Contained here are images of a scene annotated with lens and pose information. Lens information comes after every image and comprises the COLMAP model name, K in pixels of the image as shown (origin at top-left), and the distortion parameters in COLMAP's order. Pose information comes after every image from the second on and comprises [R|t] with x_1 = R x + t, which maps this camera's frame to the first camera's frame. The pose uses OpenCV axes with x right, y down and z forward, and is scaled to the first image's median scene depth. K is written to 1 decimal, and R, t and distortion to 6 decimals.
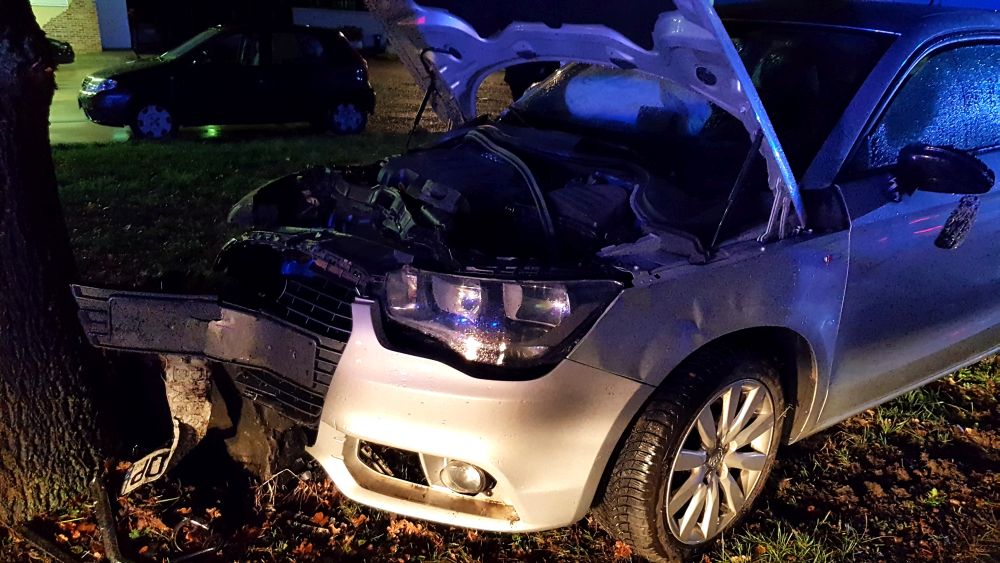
lens RADIAL K [[763.6, 0, 506.2], [0, 763.6, 289.7], [0, 0, 1]] dist [0.030613, -0.009313]
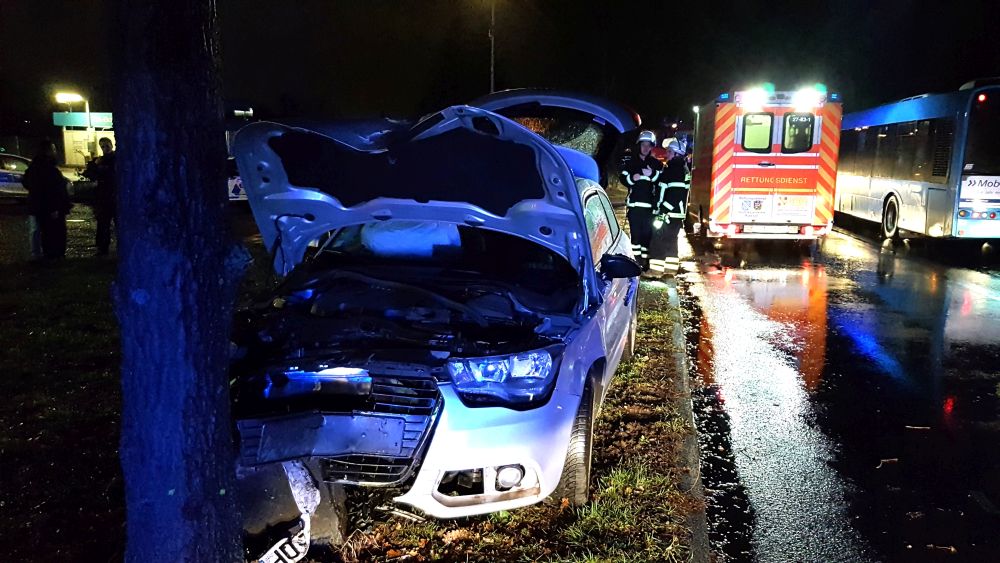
lens RADIAL K [[763.6, 0, 494.0], [0, 763.6, 281.8], [0, 0, 1]] dist [0.030613, -0.009313]
pose [[0.760963, -0.115293, 0.638469, -0.969703], [0.205526, 0.976239, -0.068671, -0.054889], [-0.615381, 0.183478, 0.766578, -0.292237]]
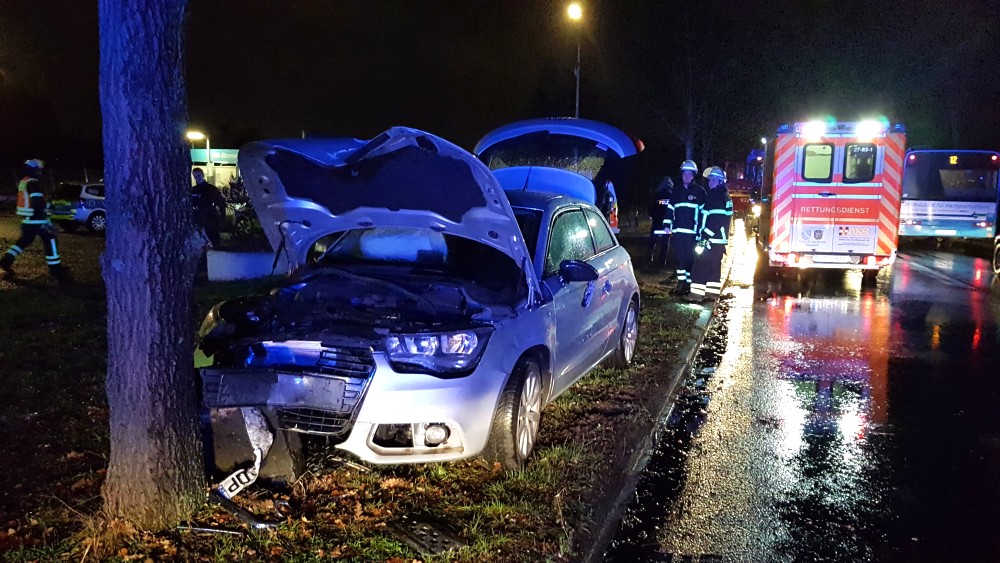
lens RADIAL K [[763.6, 0, 507.0], [0, 763.6, 285.4], [0, 0, 1]] dist [0.030613, -0.009313]
pose [[0.830568, -0.076096, 0.551694, -0.858641], [0.175475, 0.975921, -0.129565, 0.138762], [-0.528551, 0.204421, 0.823921, -0.722969]]
